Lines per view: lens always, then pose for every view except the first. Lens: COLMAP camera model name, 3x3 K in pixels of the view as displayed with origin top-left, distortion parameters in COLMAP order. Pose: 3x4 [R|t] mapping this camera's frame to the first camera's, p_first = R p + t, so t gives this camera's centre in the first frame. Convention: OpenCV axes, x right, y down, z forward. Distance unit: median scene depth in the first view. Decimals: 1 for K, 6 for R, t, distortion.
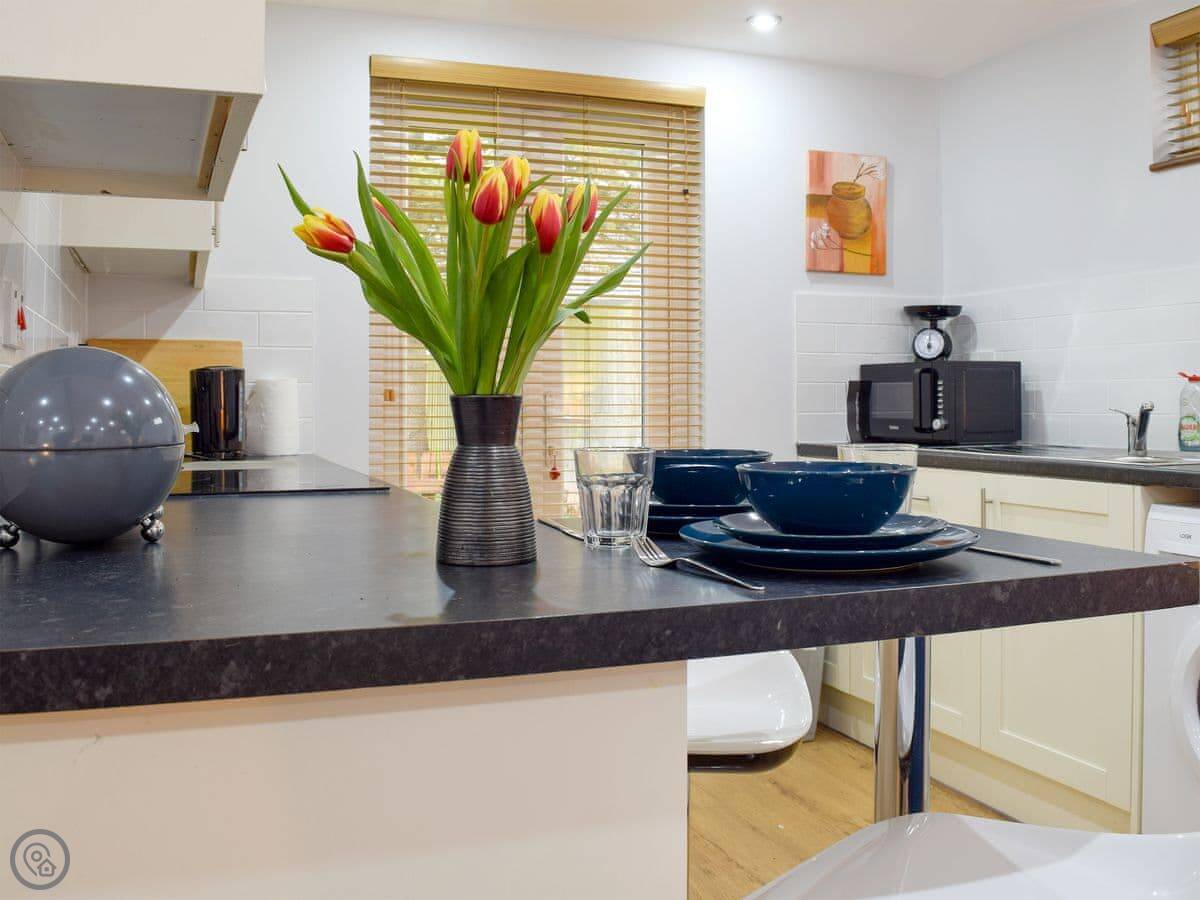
lens RADIAL K [[1107.1, 0, 567.7], [0, 1107.1, 382.9], [0, 0, 1]] dist [-0.094296, 0.000870]
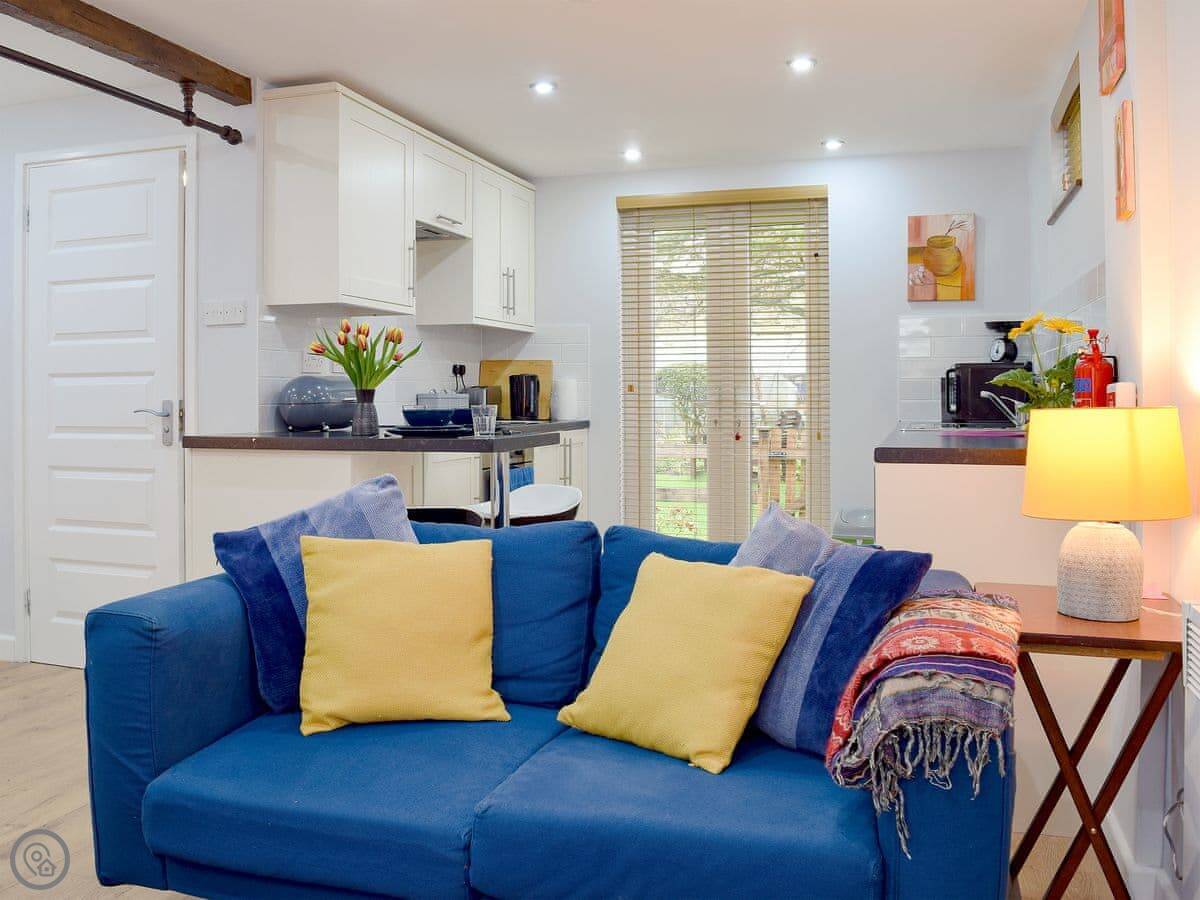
lens RADIAL K [[1107.1, 0, 567.7], [0, 1107.1, 382.9], [0, 0, 1]] dist [-0.094296, 0.000870]
pose [[0.788079, -0.005358, -0.615551, 0.748051], [0.009513, 0.999949, 0.003476, -0.004154], [0.615501, -0.008596, 0.788089, -0.401328]]
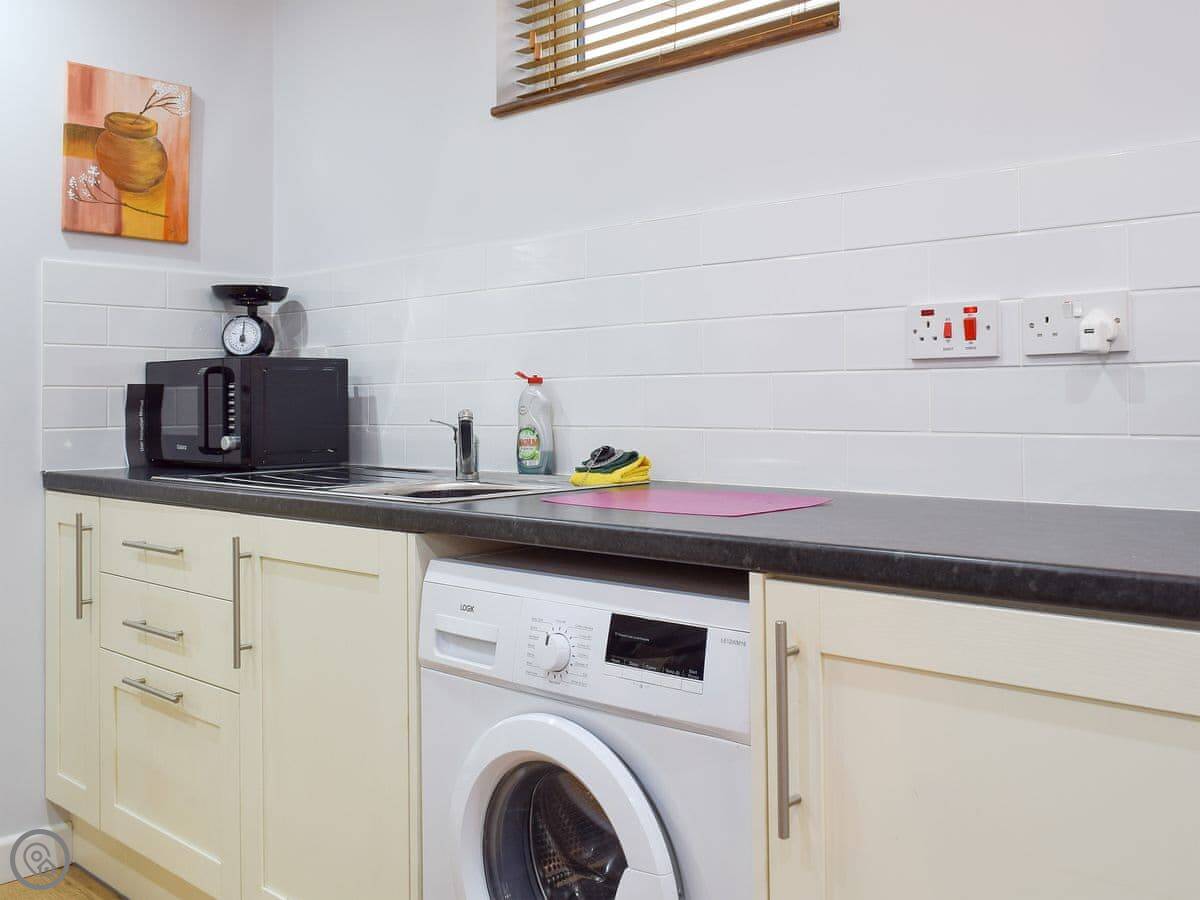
lens RADIAL K [[1105.3, 0, 599.4], [0, 1105.3, 368.6], [0, 0, 1]] dist [-0.002305, -0.003176]
pose [[0.890654, 0.009818, 0.454575, 0.203015], [0.000144, 0.999761, -0.021874, 0.004049], [-0.454681, 0.019548, 0.890440, 0.203952]]
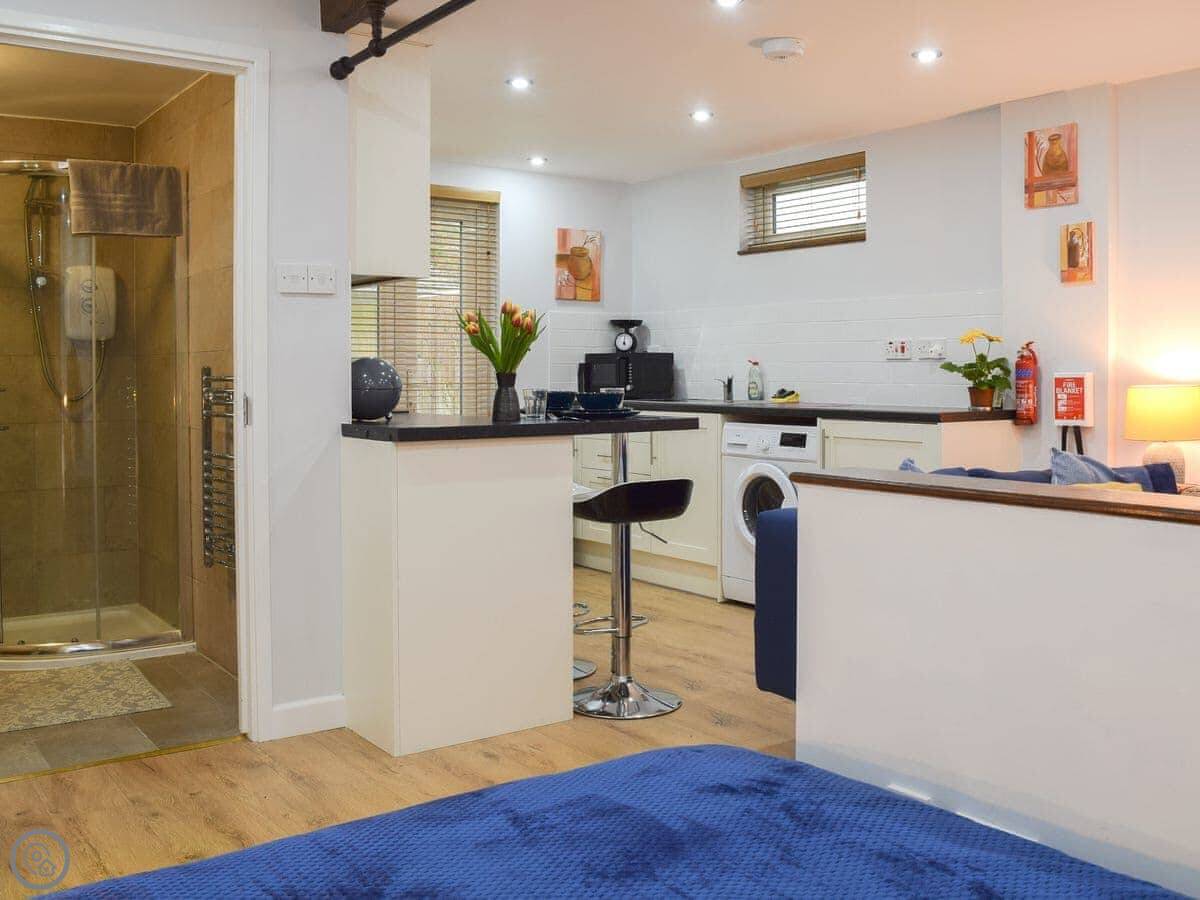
lens RADIAL K [[1146.8, 0, 601.6], [0, 1146.8, 416.6], [0, 0, 1]] dist [-0.087501, 0.009689]
pose [[0.954263, -0.012531, 0.298704, -0.249972], [-0.002912, 0.998684, 0.051197, -0.010472], [-0.298953, -0.049725, 0.952971, -0.730815]]
